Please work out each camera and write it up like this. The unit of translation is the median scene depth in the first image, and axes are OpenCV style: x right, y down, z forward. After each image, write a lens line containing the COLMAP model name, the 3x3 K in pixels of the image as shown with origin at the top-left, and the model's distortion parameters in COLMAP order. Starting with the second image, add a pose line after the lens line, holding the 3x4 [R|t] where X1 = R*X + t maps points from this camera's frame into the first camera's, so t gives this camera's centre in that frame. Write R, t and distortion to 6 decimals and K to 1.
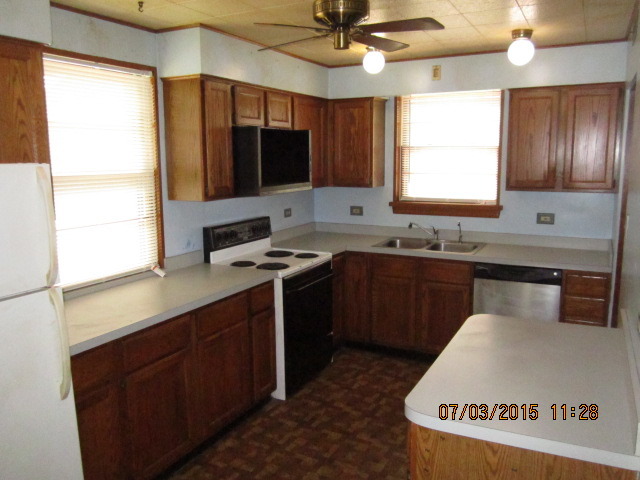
lens RADIAL K [[525.8, 0, 319.6], [0, 525.8, 238.9], [0, 0, 1]] dist [-0.053579, 0.002503]
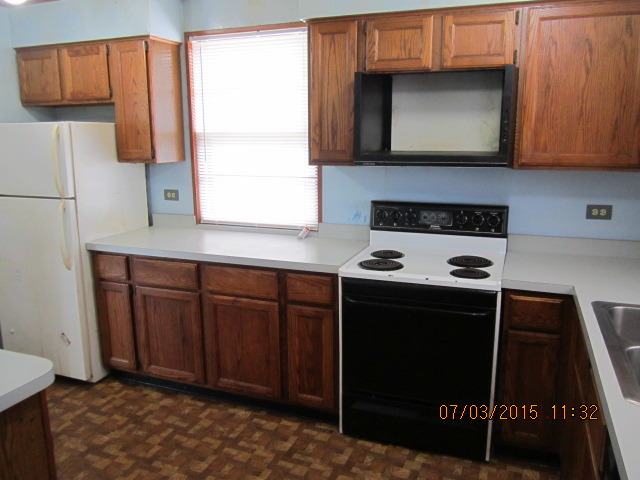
lens RADIAL K [[525.8, 0, 319.2], [0, 525.8, 238.7], [0, 0, 1]] dist [-0.053579, 0.002503]
pose [[0.115061, 0.208862, -0.971153, 0.698987], [-0.146901, 0.970474, 0.191311, -0.128120], [0.982436, 0.120650, 0.142346, 0.931611]]
